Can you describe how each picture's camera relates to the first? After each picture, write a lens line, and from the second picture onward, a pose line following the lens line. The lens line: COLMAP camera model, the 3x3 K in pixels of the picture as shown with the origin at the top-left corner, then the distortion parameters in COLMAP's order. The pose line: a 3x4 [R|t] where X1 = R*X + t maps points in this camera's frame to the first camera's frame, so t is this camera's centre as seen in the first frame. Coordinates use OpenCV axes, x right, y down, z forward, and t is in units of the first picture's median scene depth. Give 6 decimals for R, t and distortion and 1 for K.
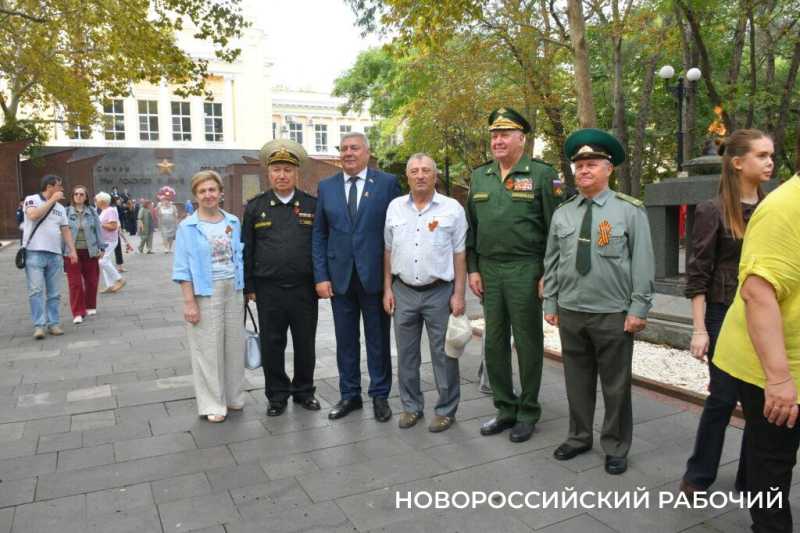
lens RADIAL K [[601.4, 0, 400.0], [0, 601.4, 266.5], [0, 0, 1]] dist [0.005095, -0.135654]
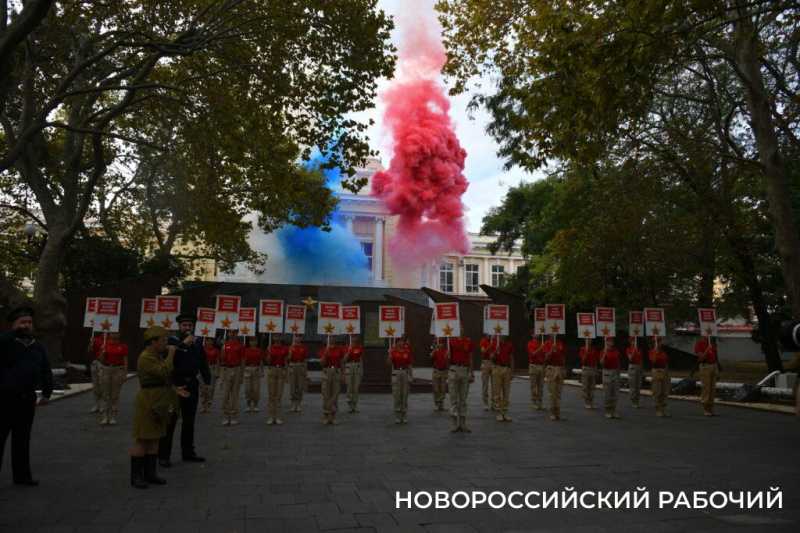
lens RADIAL K [[601.4, 0, 400.0], [0, 601.4, 266.5], [0, 0, 1]] dist [0.005095, -0.135654]
pose [[0.966095, 0.001927, -0.258180, 0.017409], [-0.061551, 0.972860, -0.223060, -0.020324], [0.250743, 0.231388, 0.939993, 0.128754]]
